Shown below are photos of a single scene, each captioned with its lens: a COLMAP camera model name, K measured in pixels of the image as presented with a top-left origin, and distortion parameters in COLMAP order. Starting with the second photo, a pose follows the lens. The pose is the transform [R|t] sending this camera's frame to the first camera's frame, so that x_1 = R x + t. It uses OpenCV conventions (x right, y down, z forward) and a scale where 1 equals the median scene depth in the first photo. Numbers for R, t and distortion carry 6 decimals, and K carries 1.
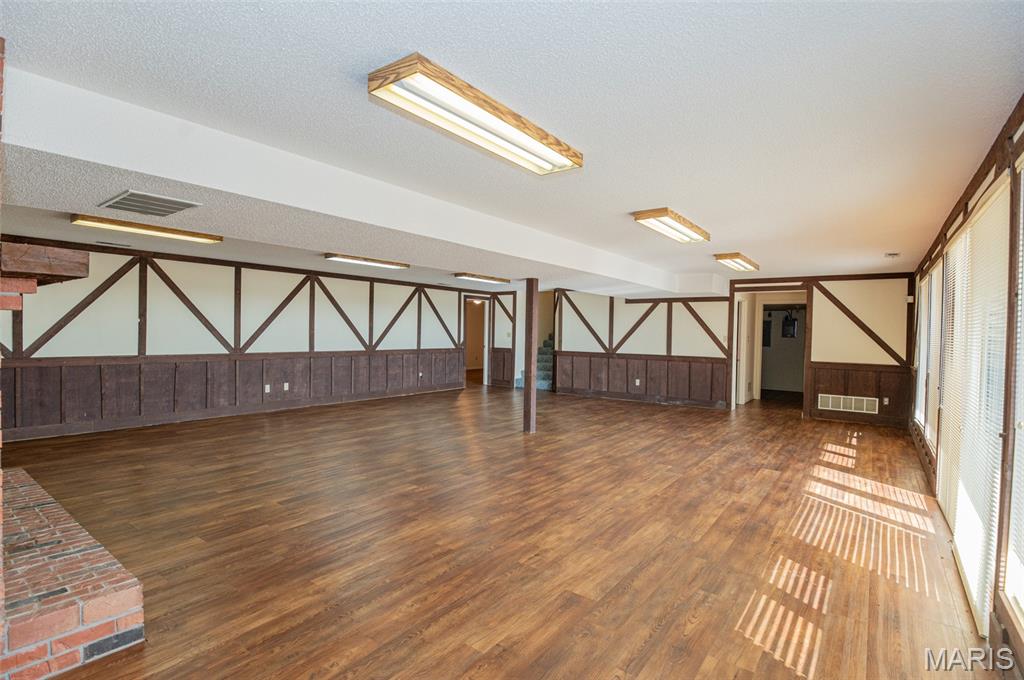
lens RADIAL K [[496.3, 0, 520.1], [0, 496.3, 343.2], [0, 0, 1]] dist [-0.025687, -0.001887]
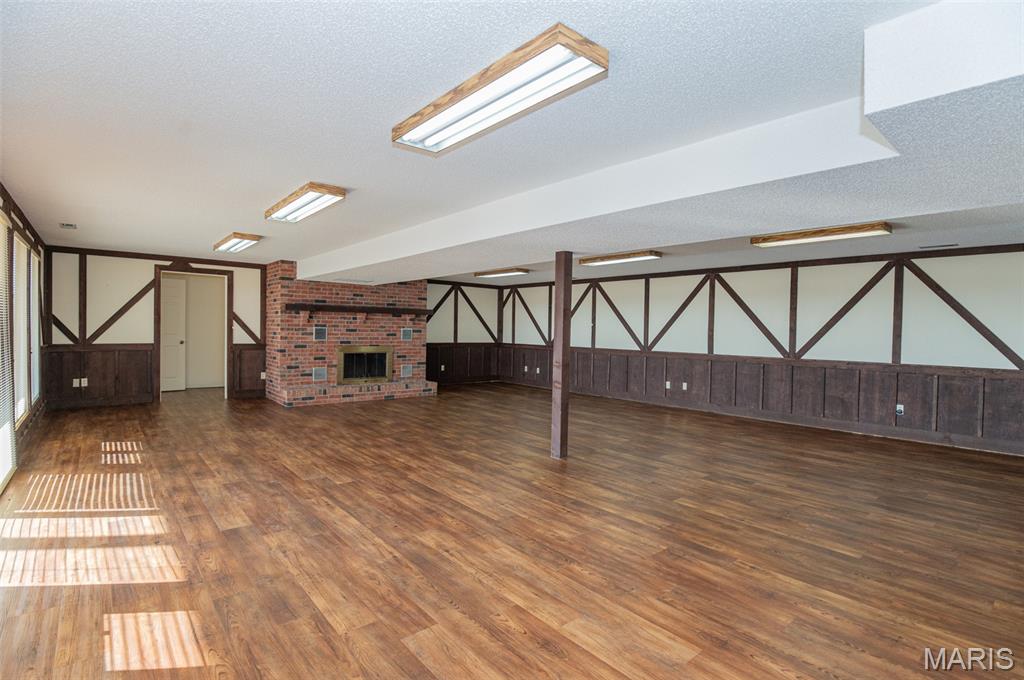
lens RADIAL K [[496.3, 0, 517.2], [0, 496.3, 338.3], [0, 0, 1]] dist [-0.025687, -0.001887]
pose [[-0.233074, -0.005292, -0.972445, 1.202602], [-0.042261, 0.999096, 0.004692, -0.005717], [0.971540, 0.042190, -0.233087, 1.716165]]
